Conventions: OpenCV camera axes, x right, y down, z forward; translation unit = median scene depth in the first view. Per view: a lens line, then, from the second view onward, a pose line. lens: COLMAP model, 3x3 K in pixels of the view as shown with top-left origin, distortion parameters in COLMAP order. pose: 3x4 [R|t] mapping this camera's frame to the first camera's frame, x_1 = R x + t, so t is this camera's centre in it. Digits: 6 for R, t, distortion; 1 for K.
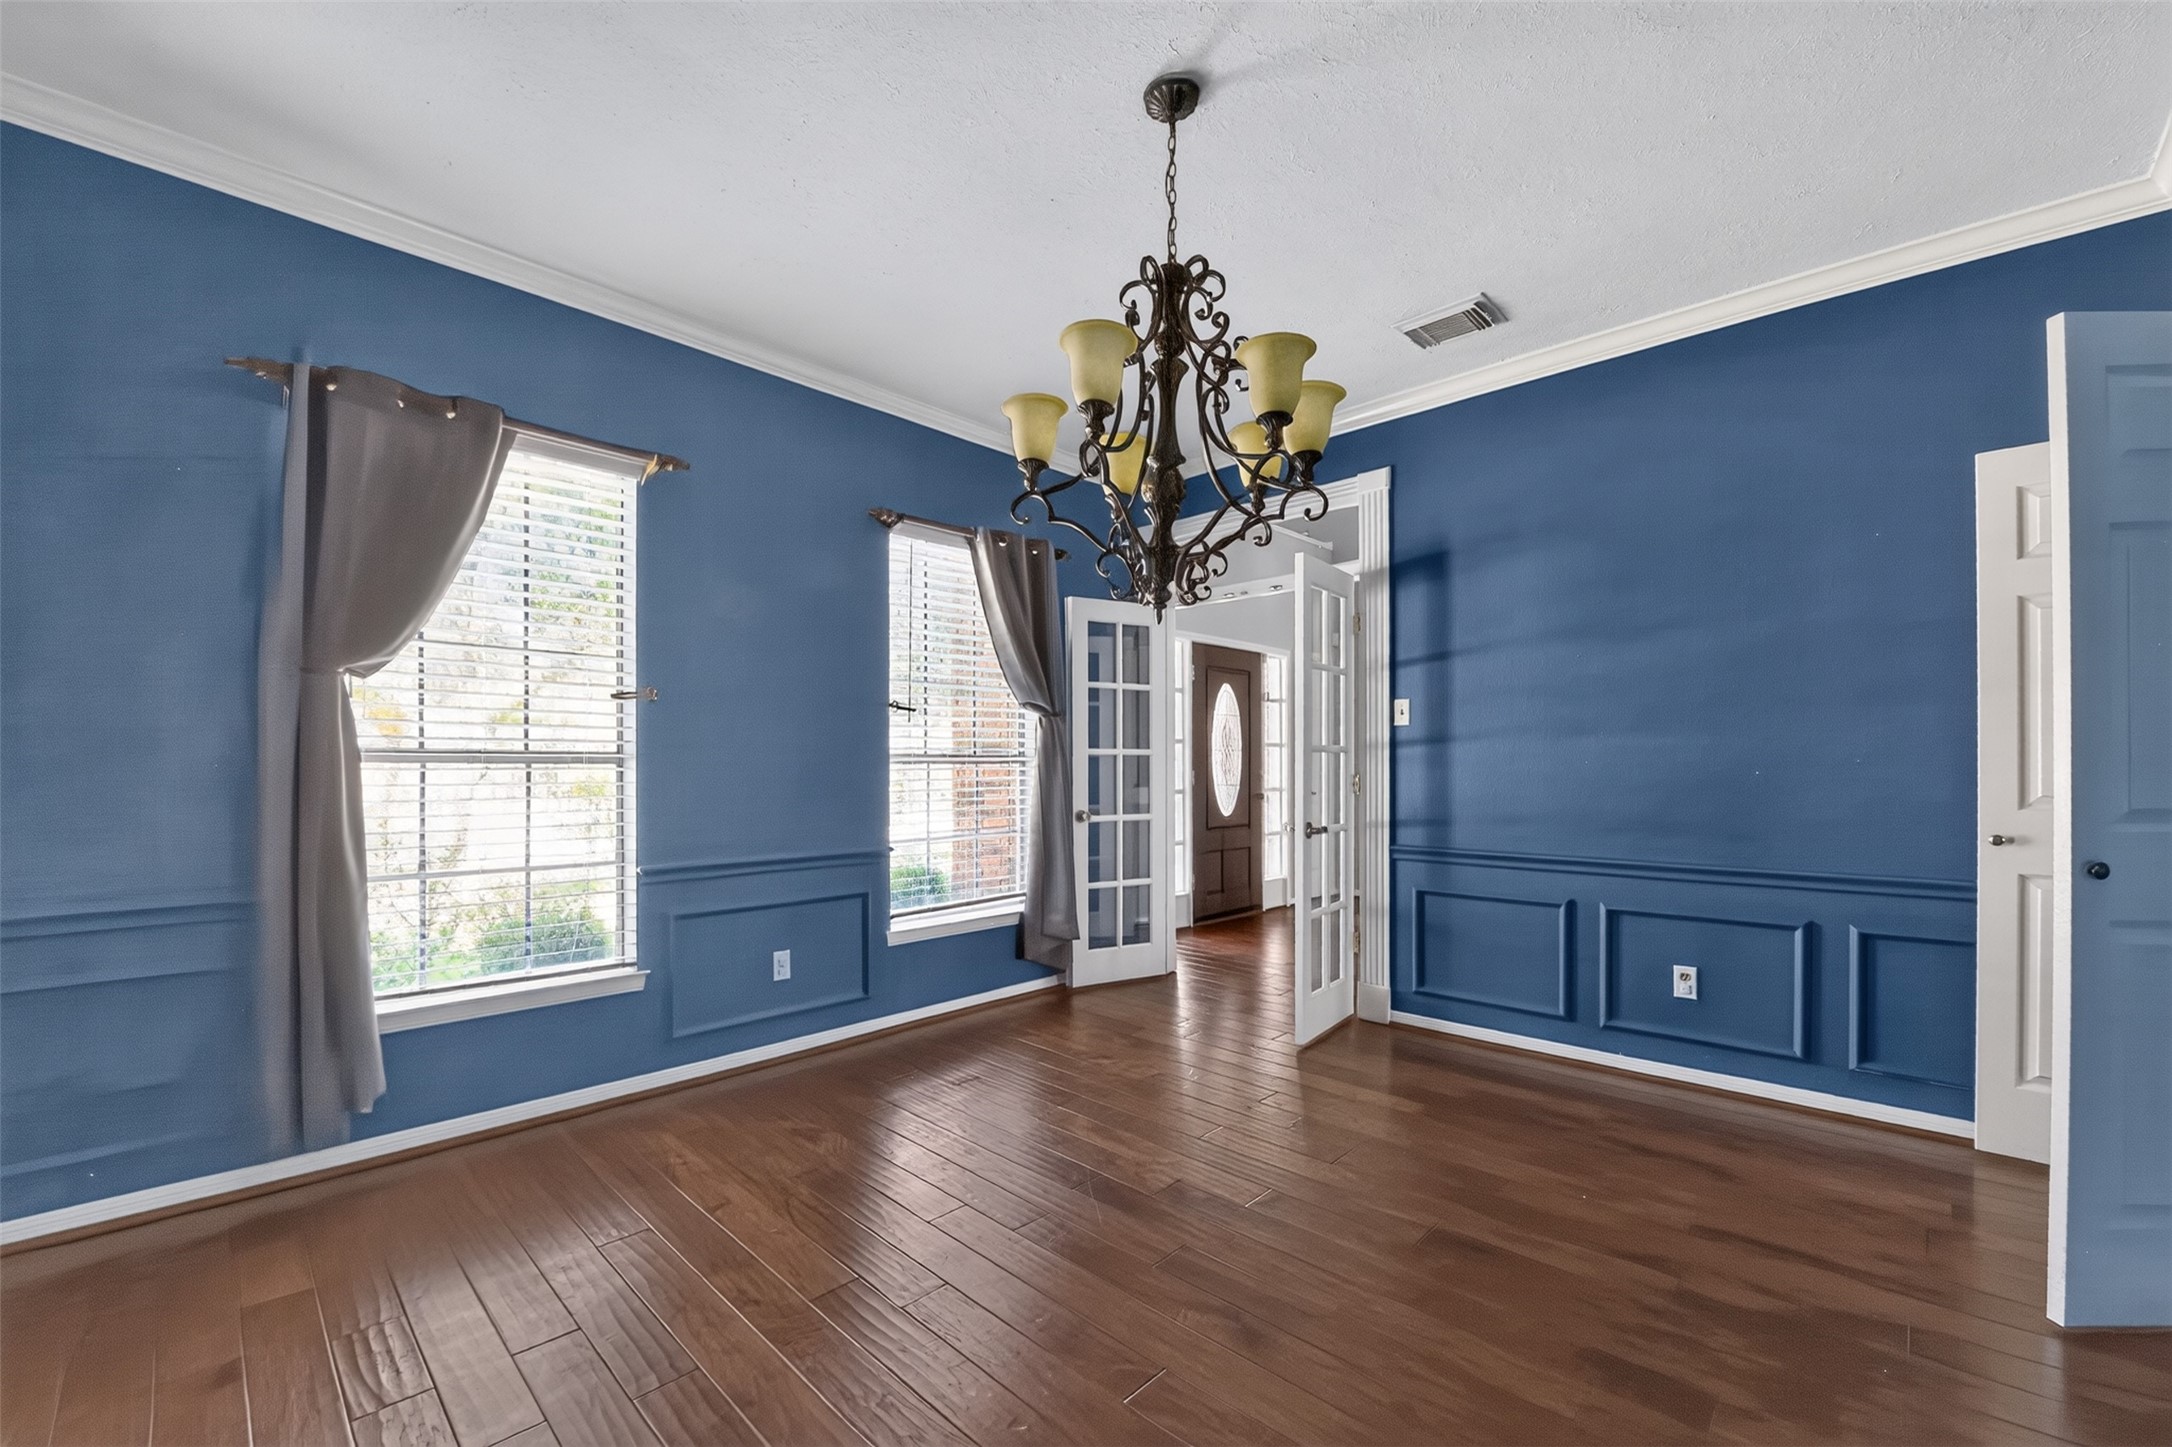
lens RADIAL K [[849.9, 0, 1082.5], [0, 849.9, 761.4], [0, 0, 1]] dist [-0.000910, -0.000107]
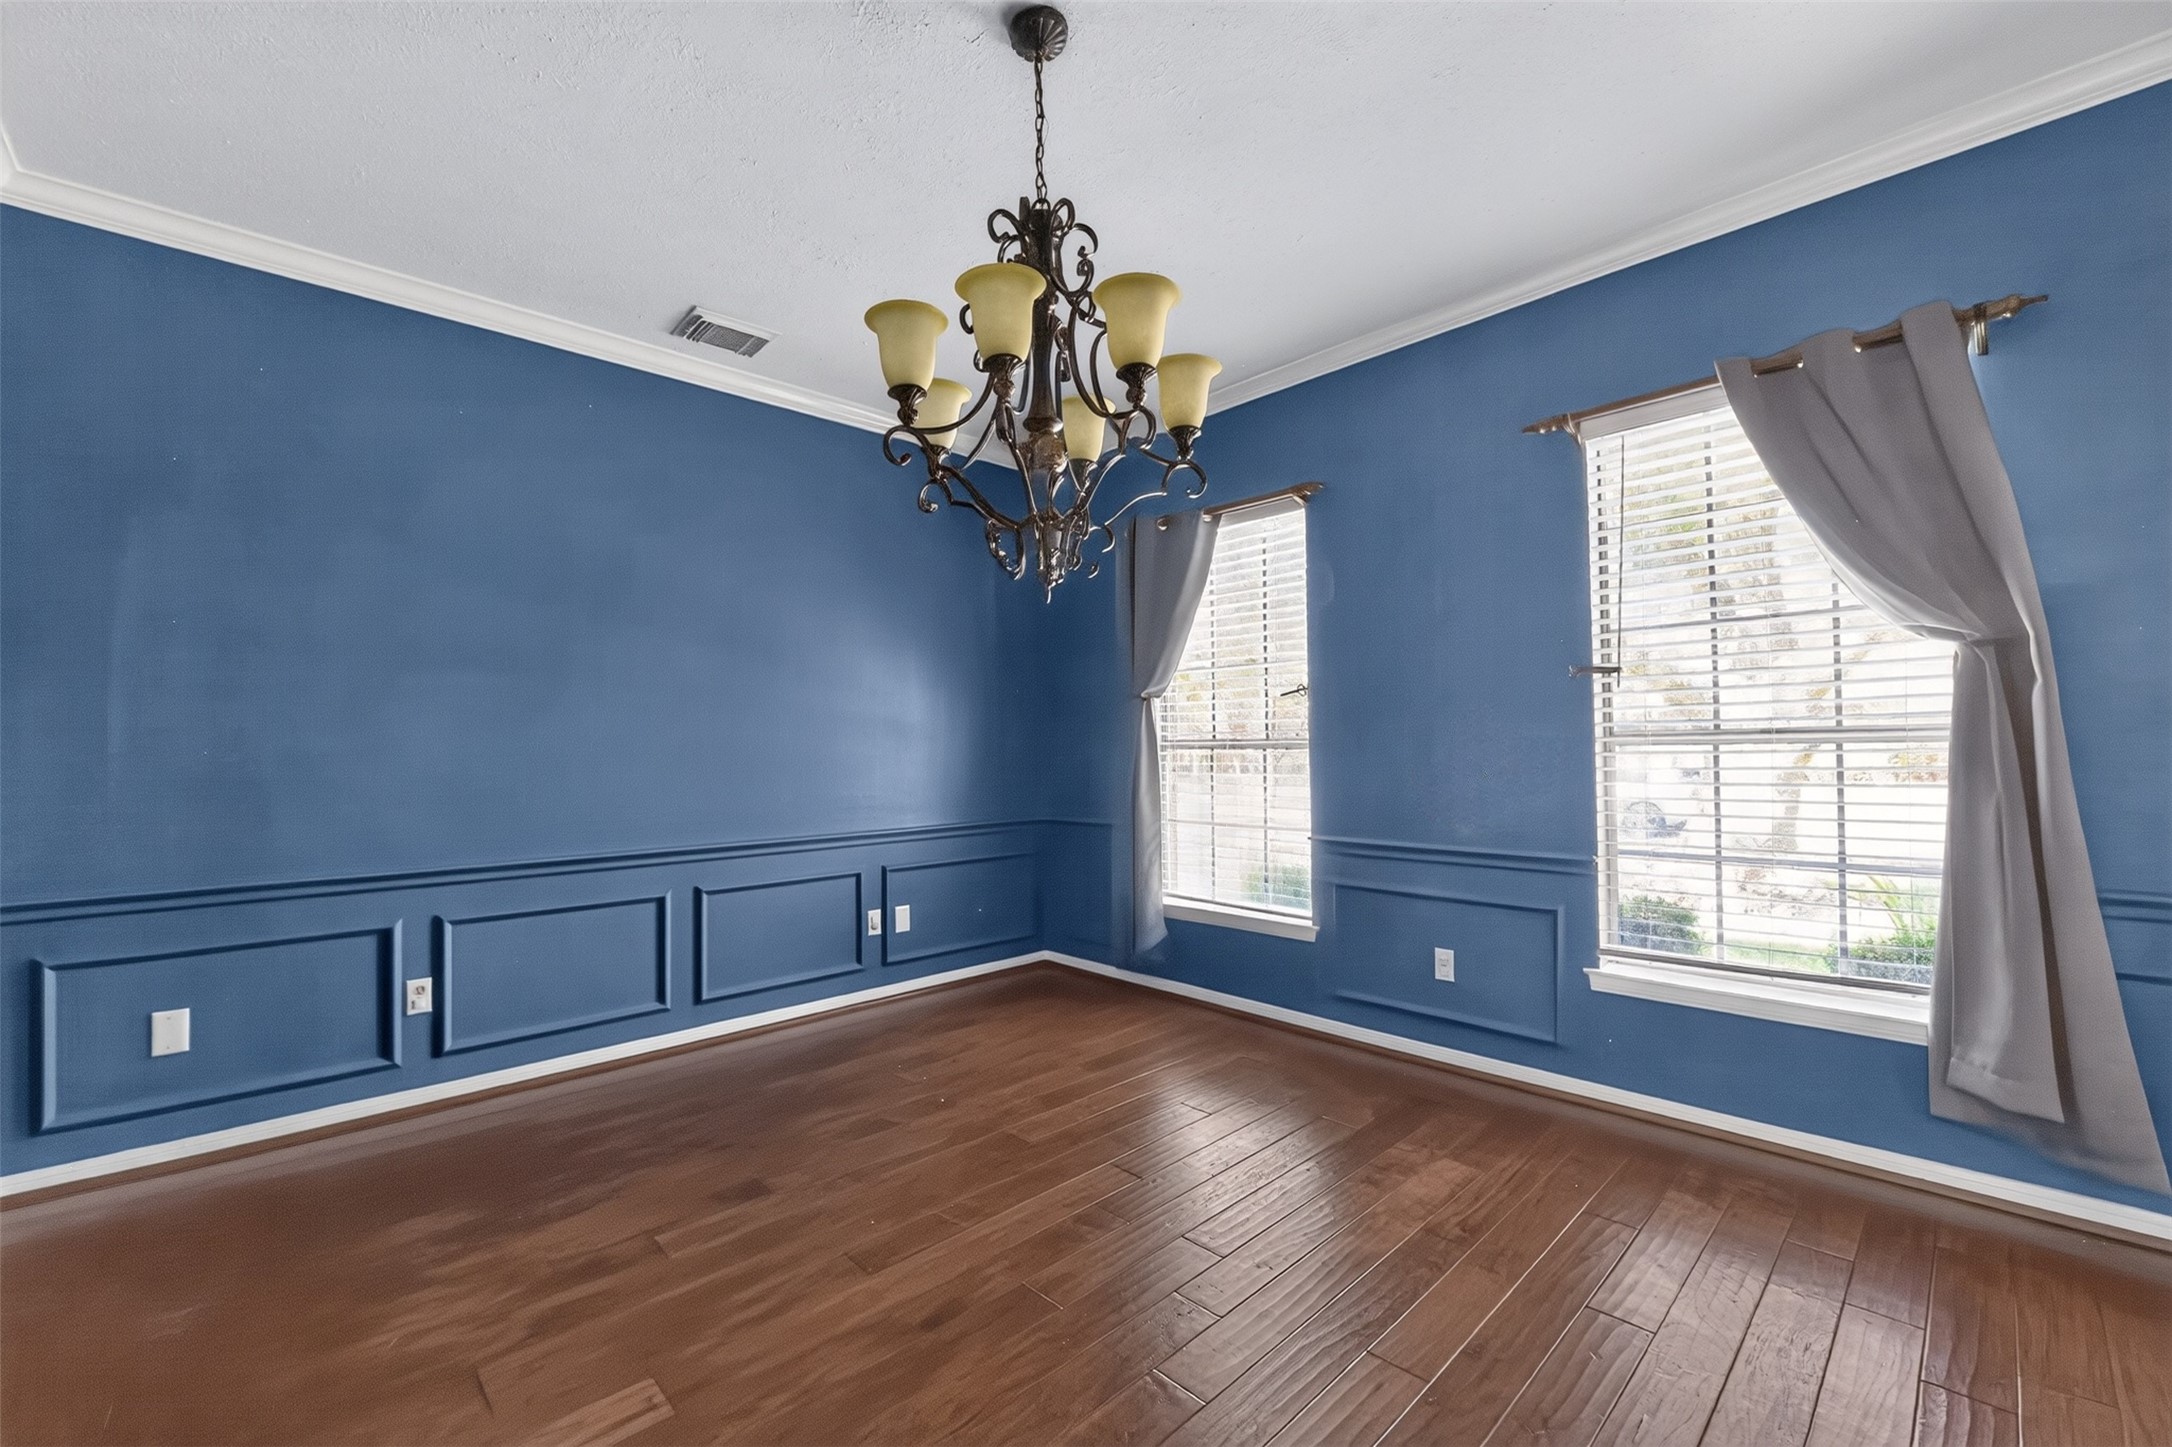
lens RADIAL K [[888.8, 0, 1082.6], [0, 888.8, 748.3], [0, 0, 1]] dist [0.000496, 0.000017]
pose [[-0.046662, -0.005910, -0.998893, 0.569768], [0.011682, 0.999911, -0.006462, 0.005465], [0.998842, -0.011970, -0.046589, 0.590279]]
